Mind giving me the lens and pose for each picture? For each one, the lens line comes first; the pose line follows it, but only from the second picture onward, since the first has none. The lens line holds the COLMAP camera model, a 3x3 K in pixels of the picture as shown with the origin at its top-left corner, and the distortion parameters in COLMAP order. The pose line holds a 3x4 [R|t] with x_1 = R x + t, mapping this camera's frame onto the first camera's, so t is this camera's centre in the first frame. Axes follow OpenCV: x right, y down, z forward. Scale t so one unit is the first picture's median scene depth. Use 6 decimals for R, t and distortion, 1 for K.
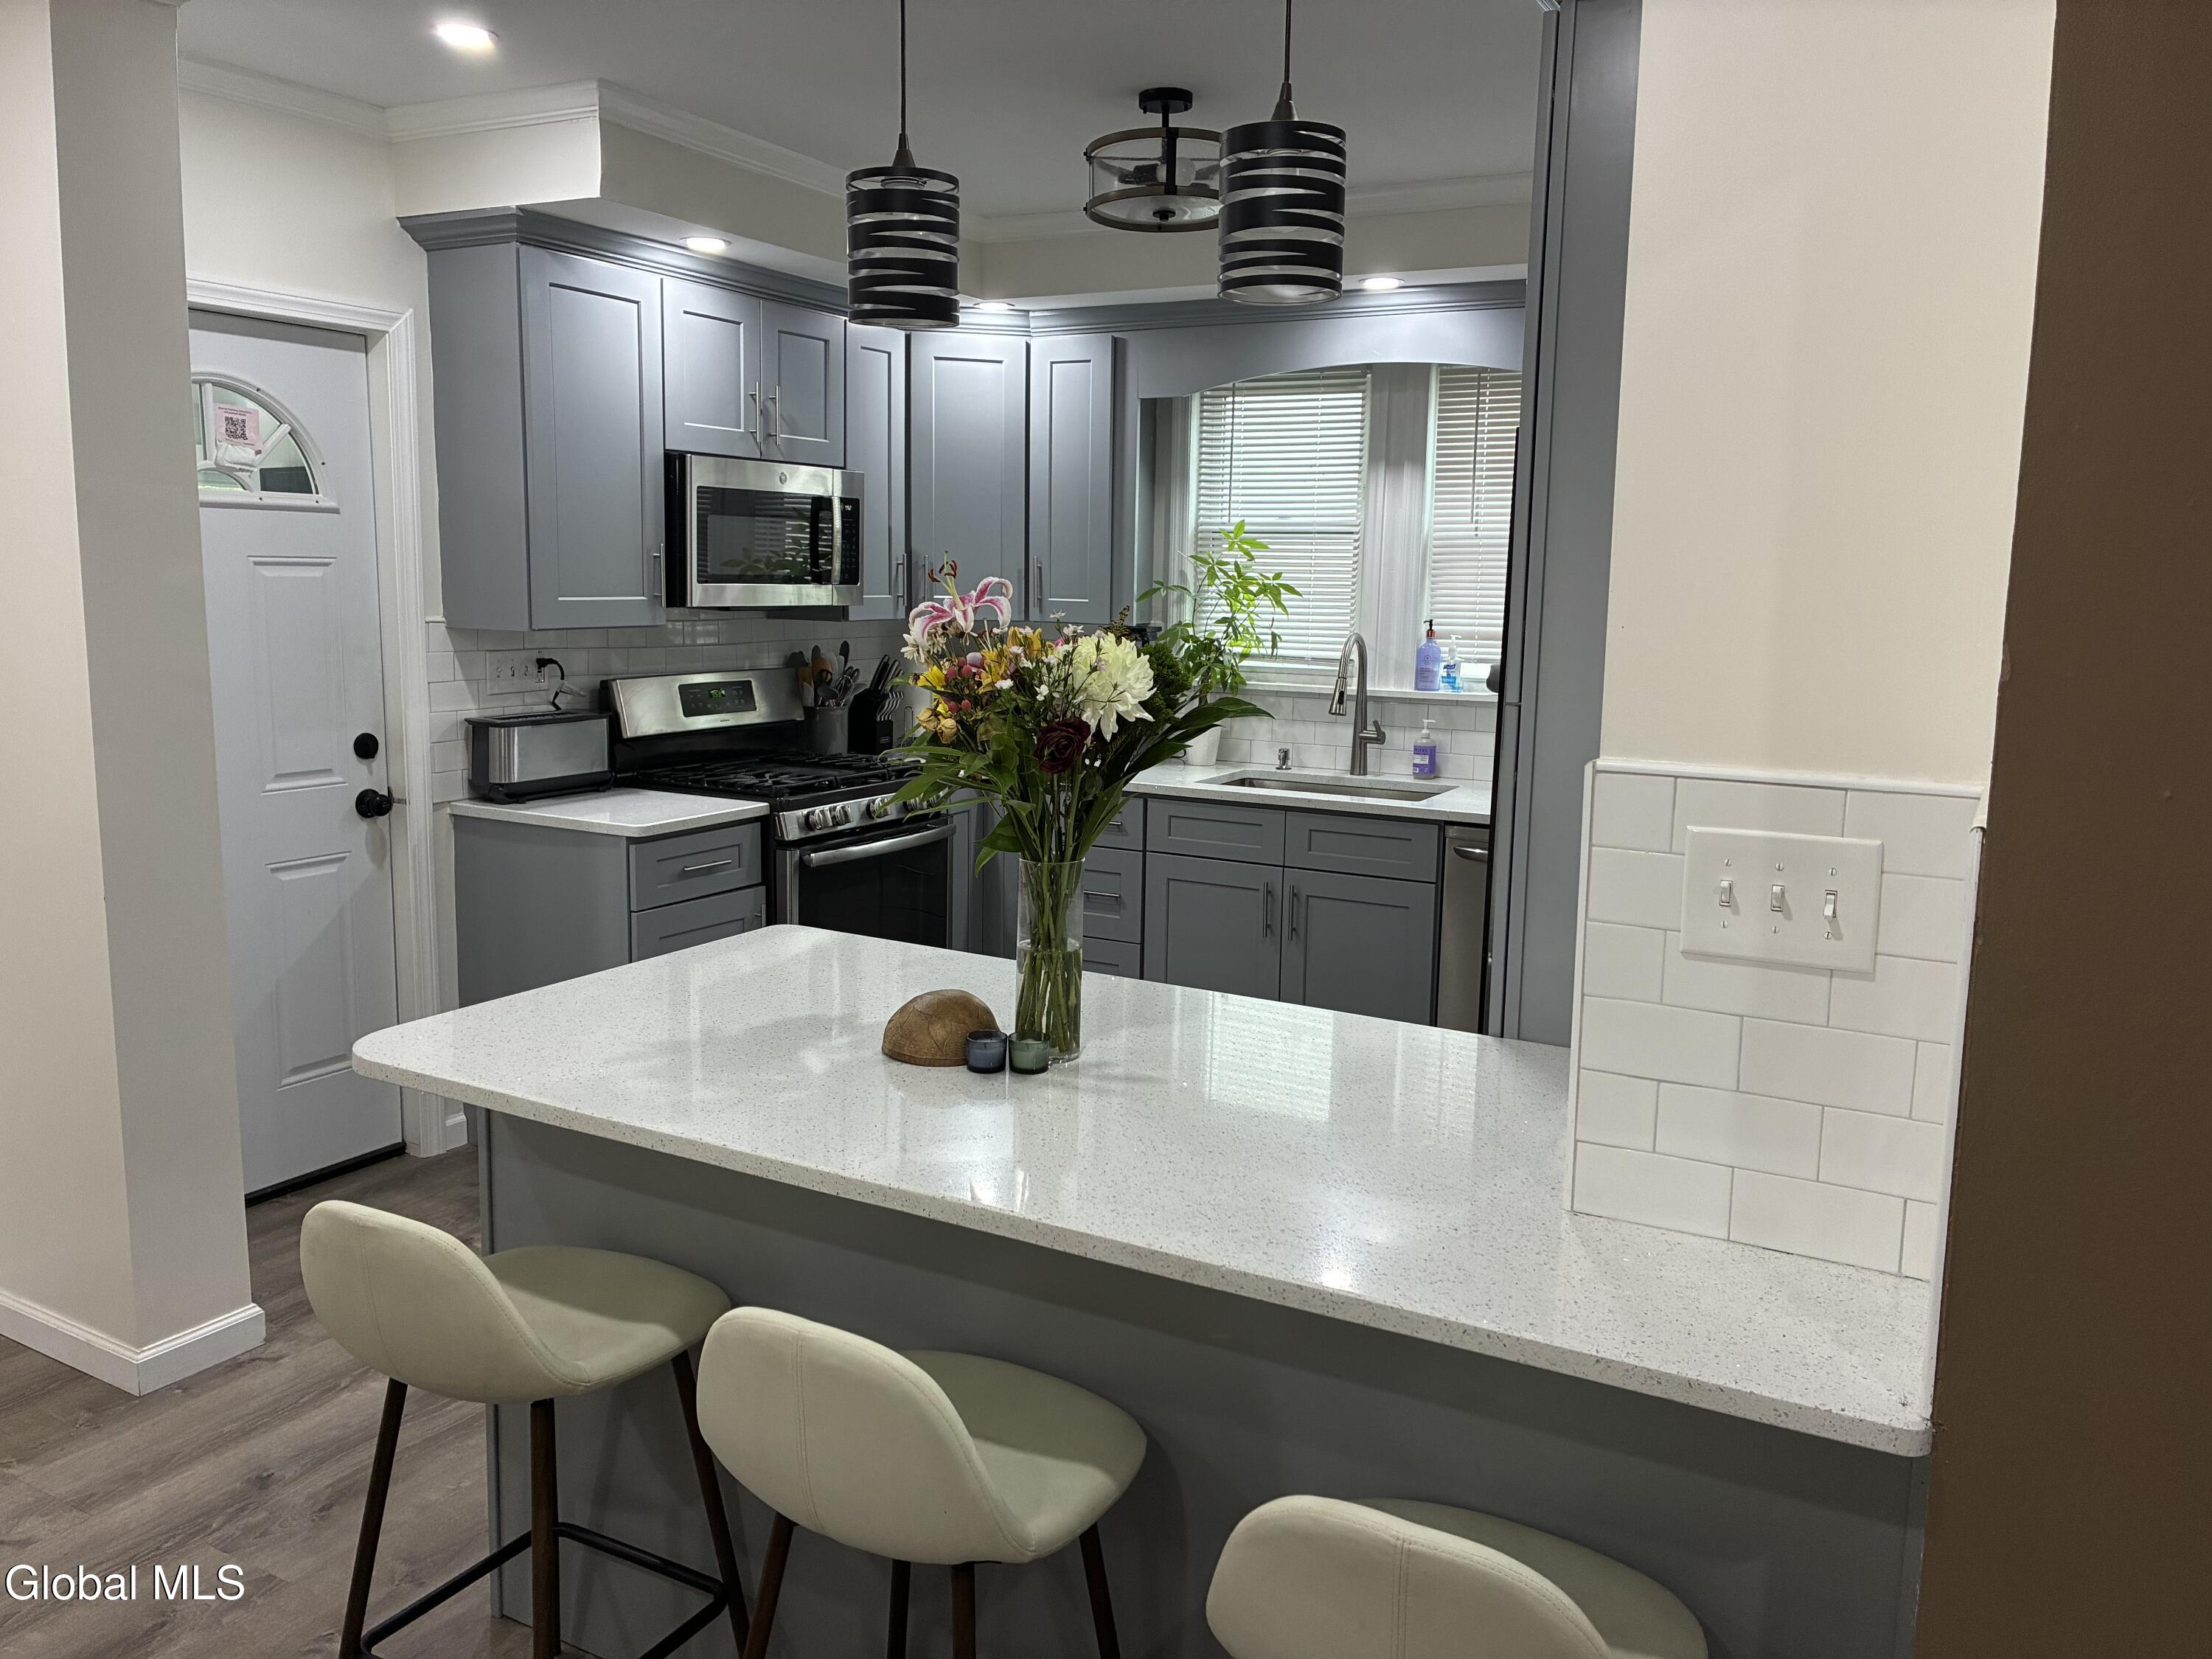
lens RADIAL K [[1660.6, 0, 1106.6], [0, 1660.6, 826.2], [0, 0, 1]] dist [0.039909, -0.050411]
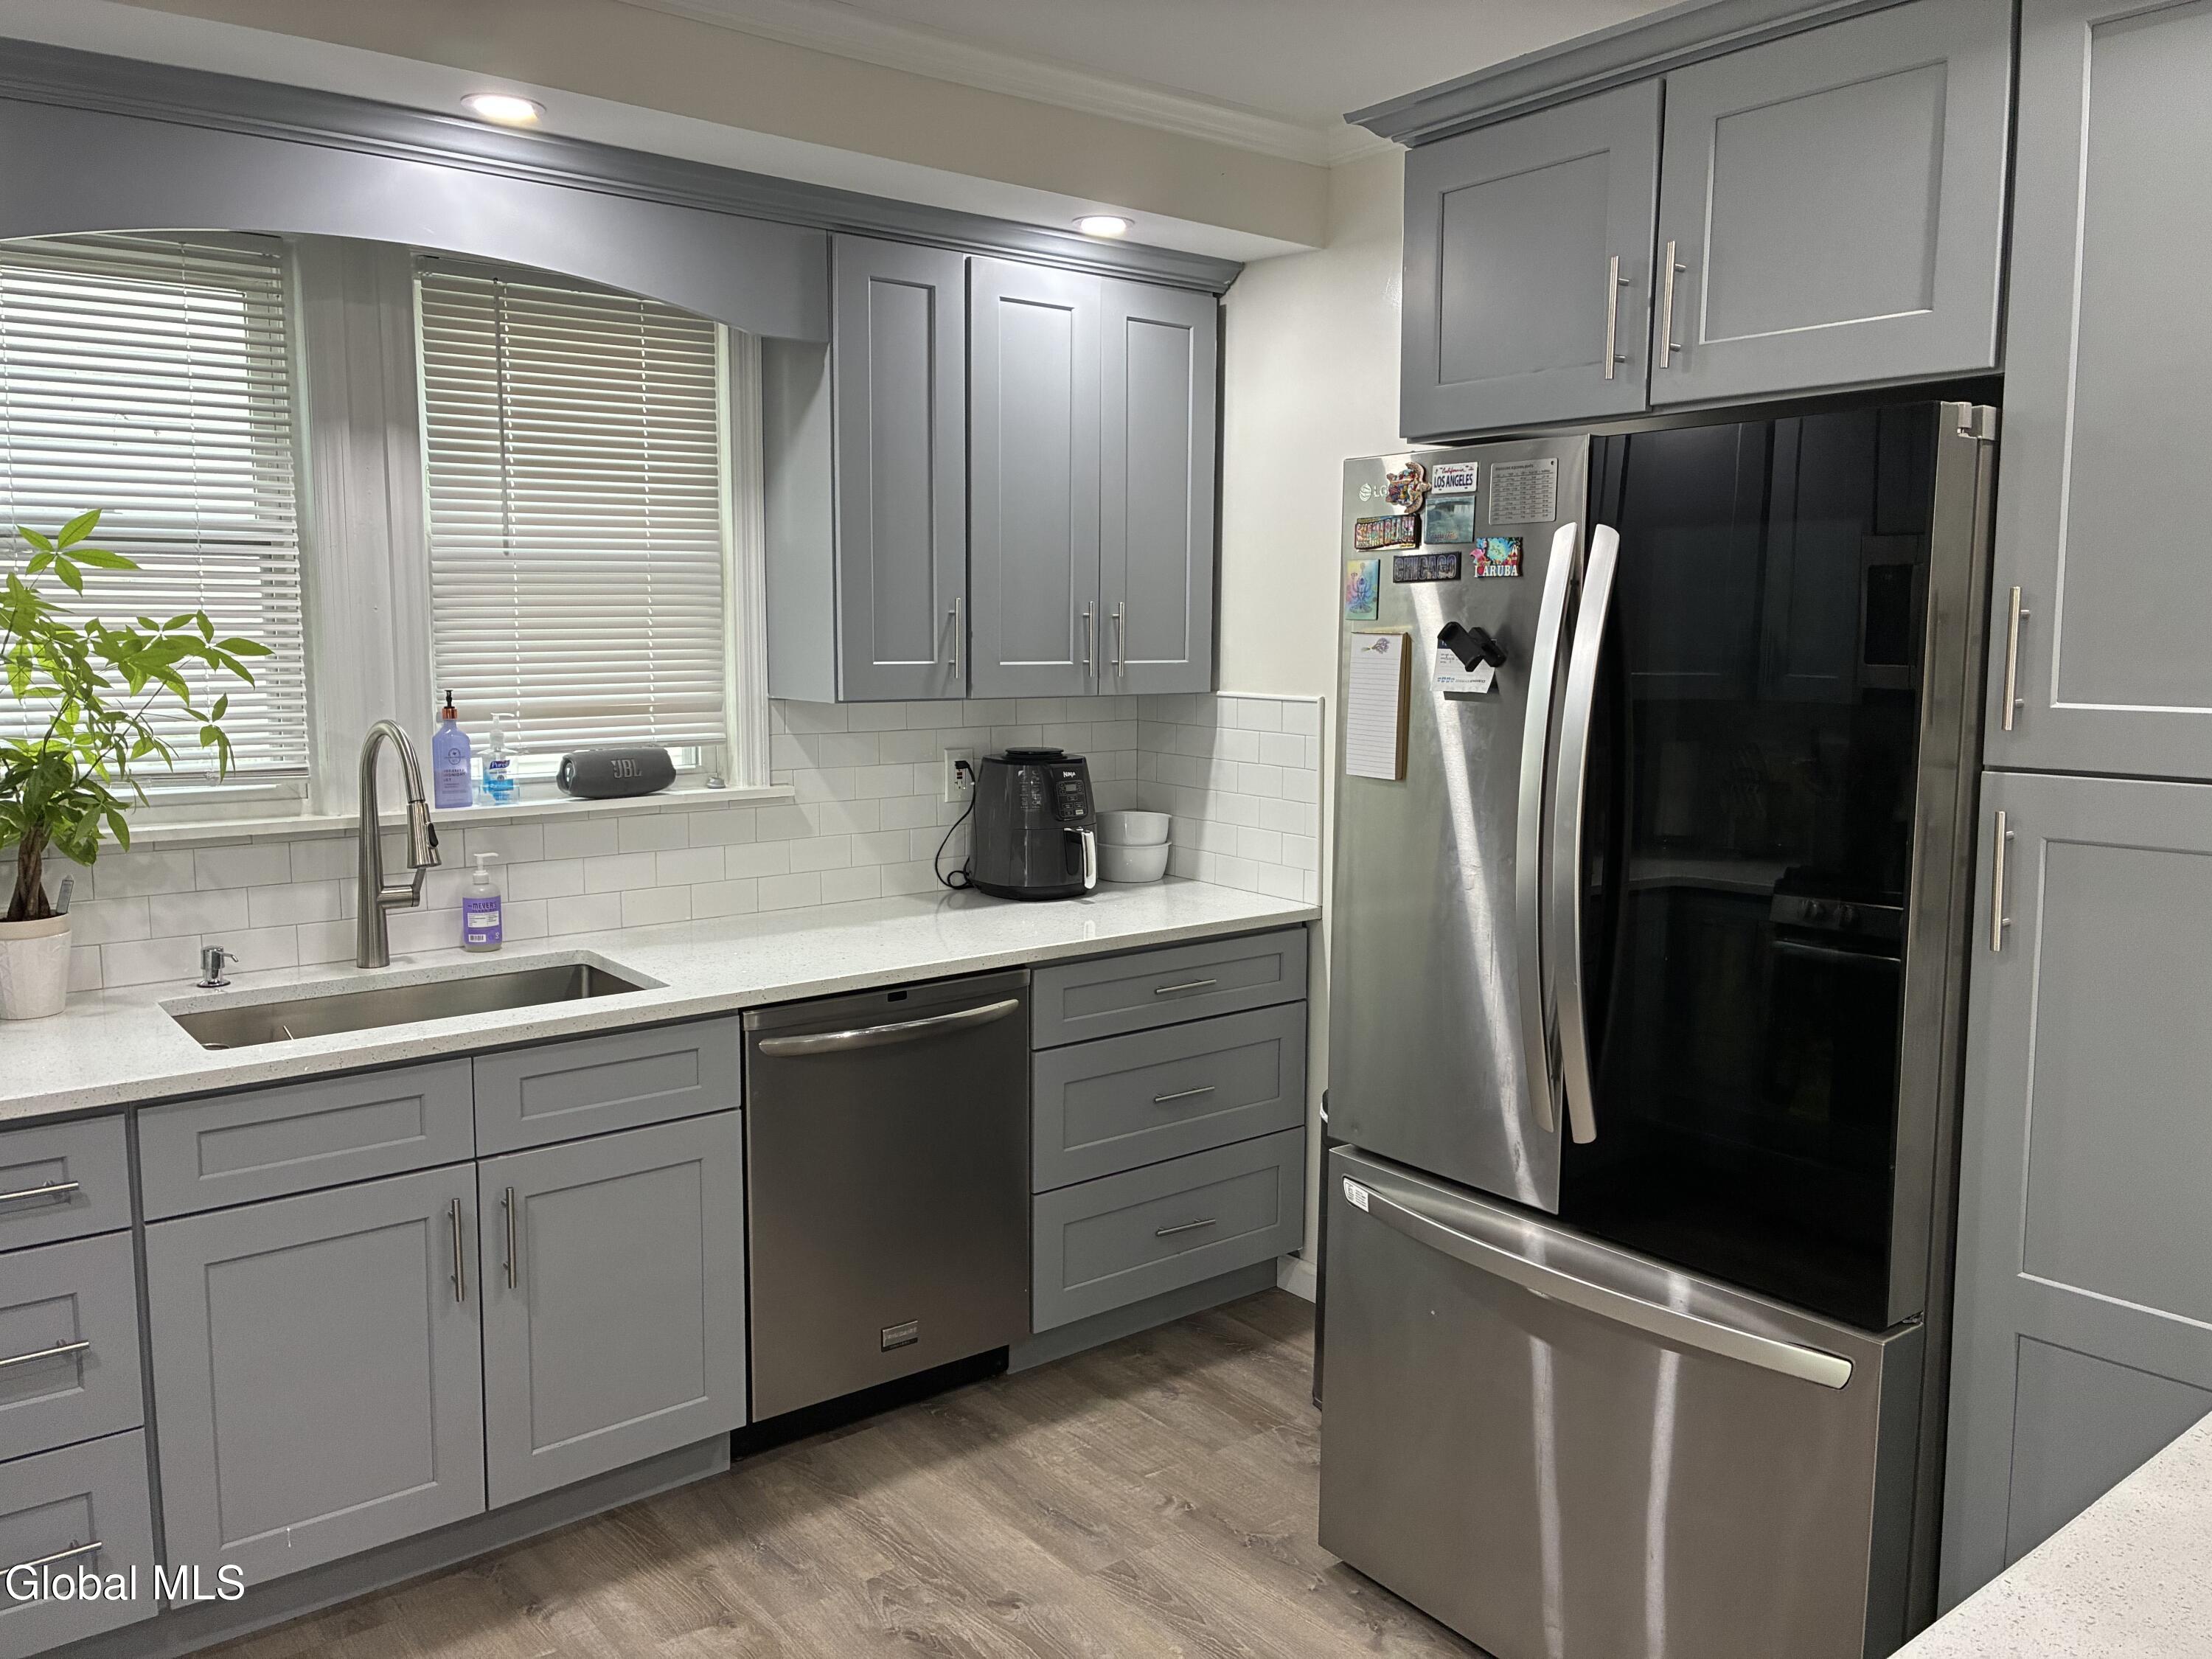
lens RADIAL K [[1660.6, 0, 1104.5], [0, 1660.6, 815.5], [0, 0, 1]] dist [0.039909, -0.050411]
pose [[0.377495, -0.123725, 0.917709, -0.275235], [0.146127, 0.986576, 0.072901, -0.087882], [-0.914409, 0.106583, 0.390507, 0.546416]]
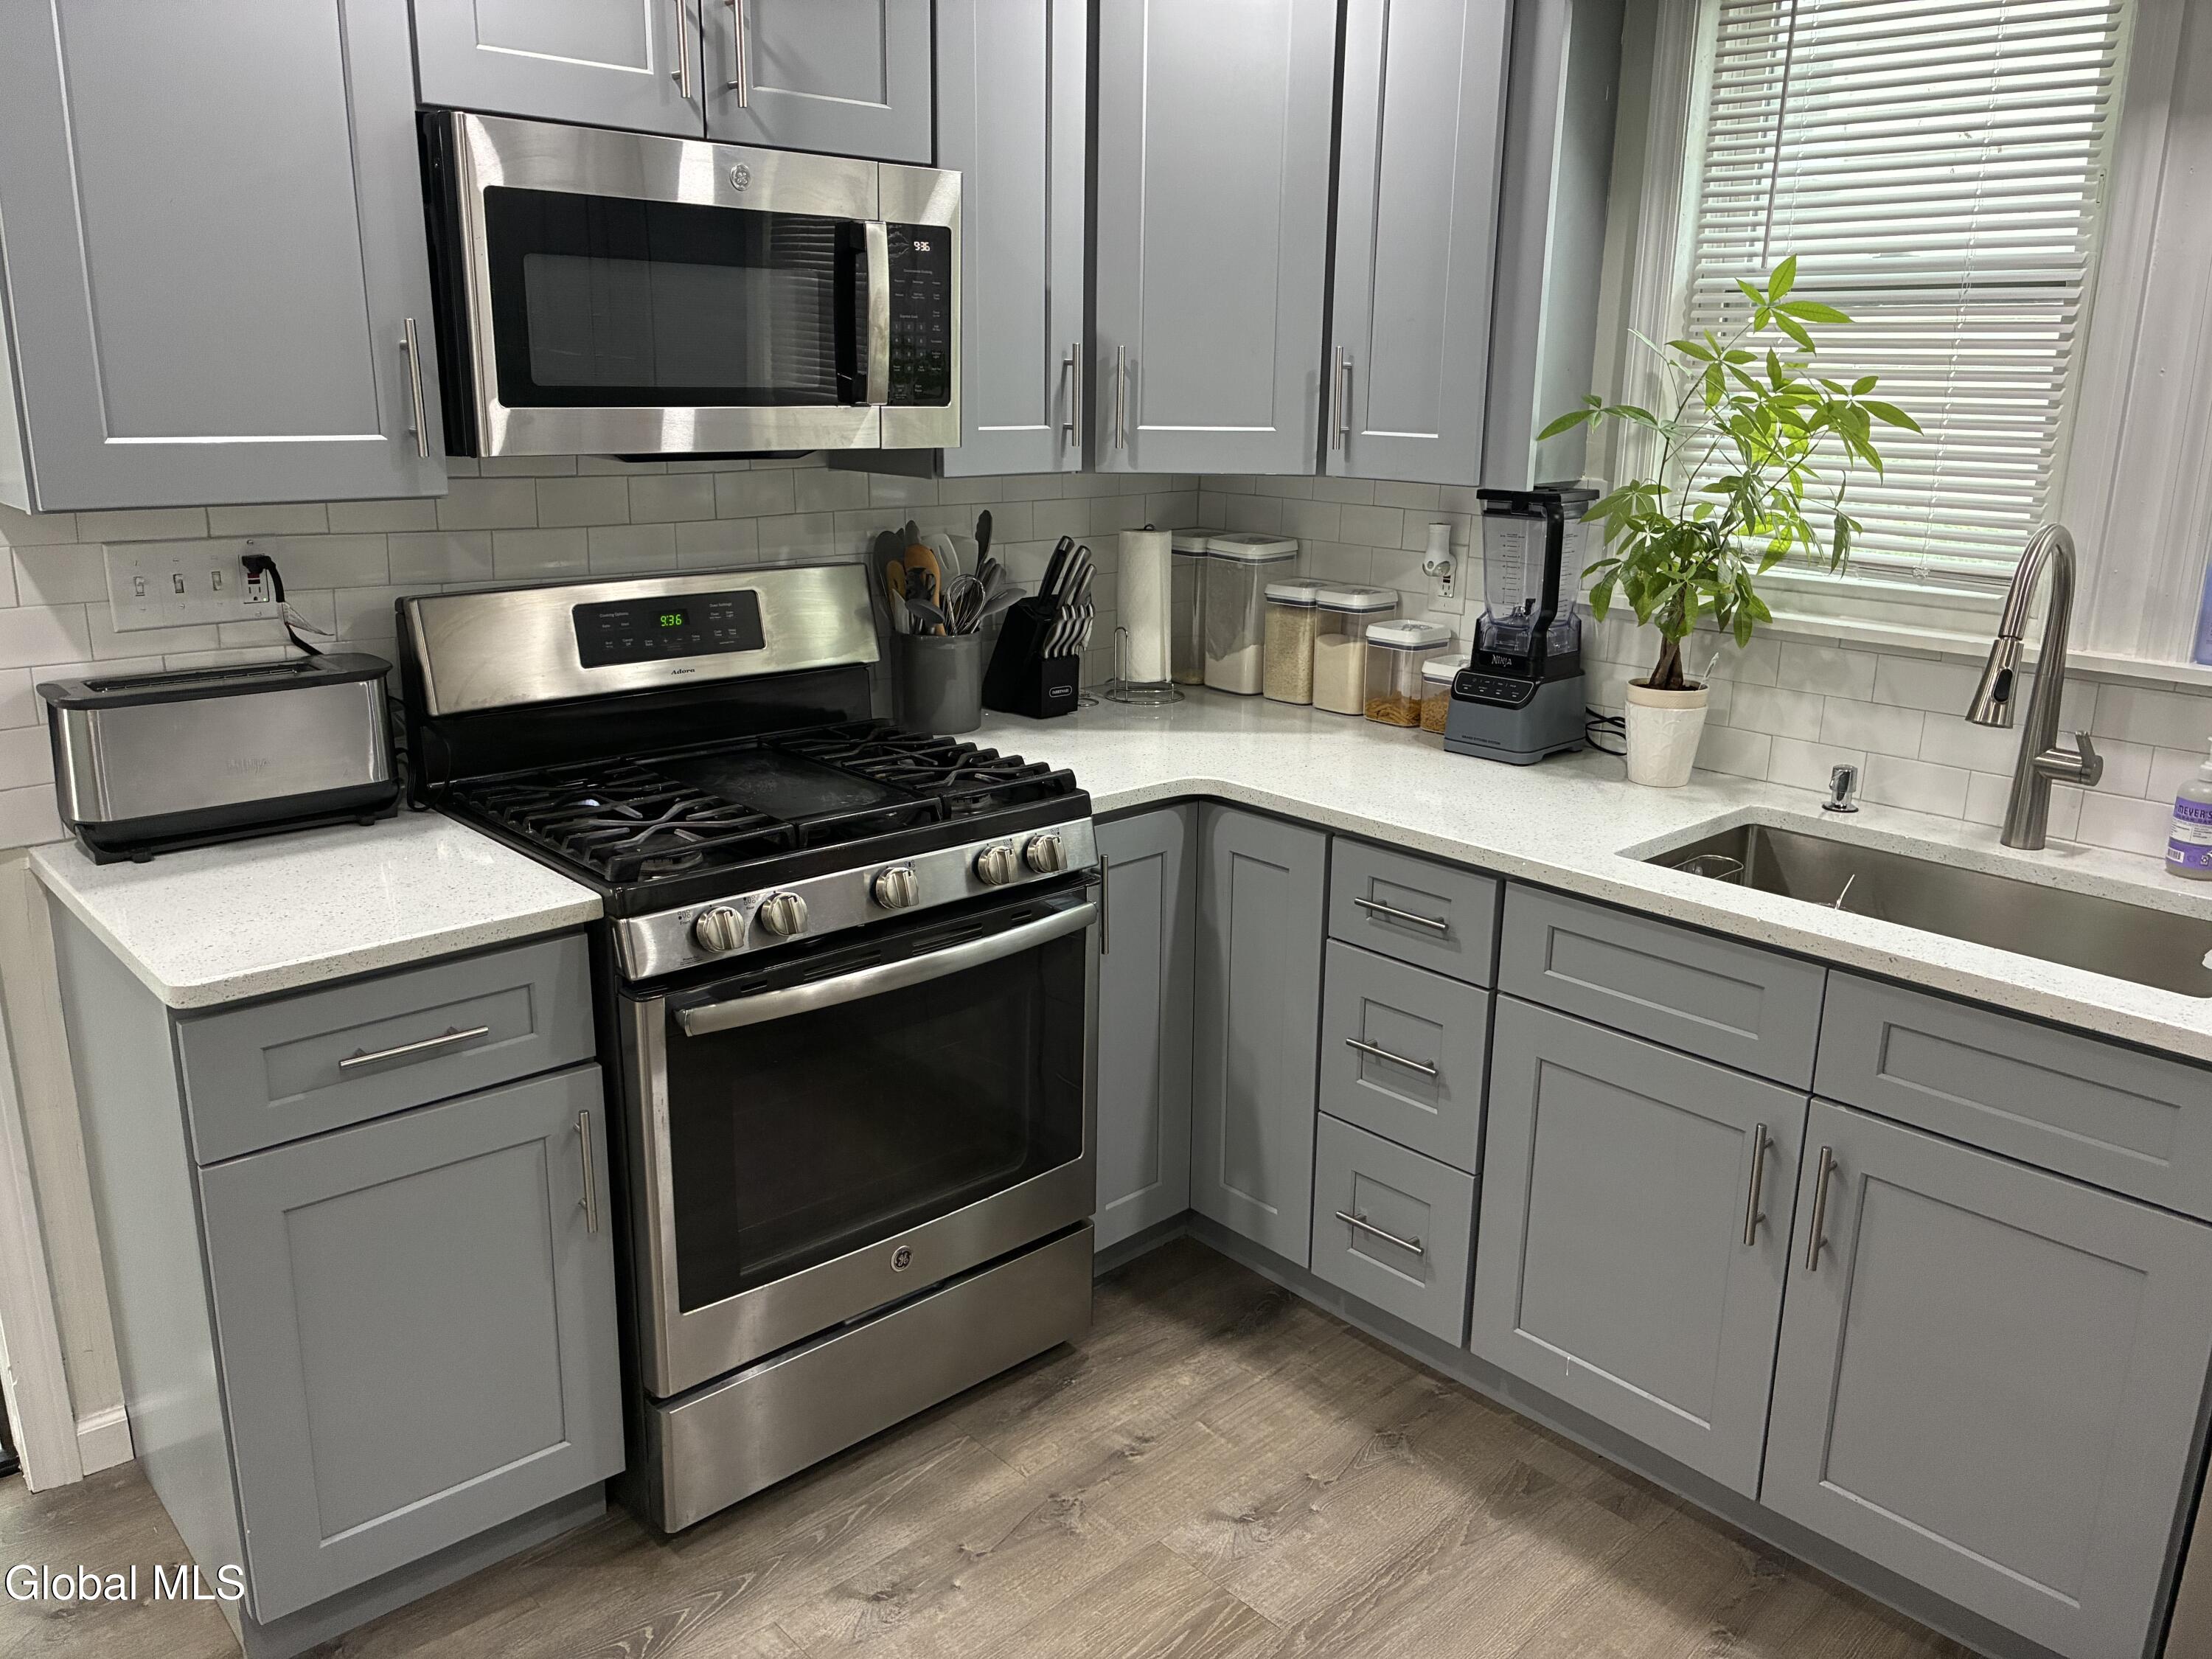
lens RADIAL K [[1660.6, 0, 1112.2], [0, 1660.6, 815.7], [0, 0, 1]] dist [0.039909, -0.050411]
pose [[0.950075, 0.076696, -0.302450, 0.056604], [-0.044970, 0.992857, 0.110510, -0.077623], [0.308765, -0.091391, 0.946737, 0.511571]]
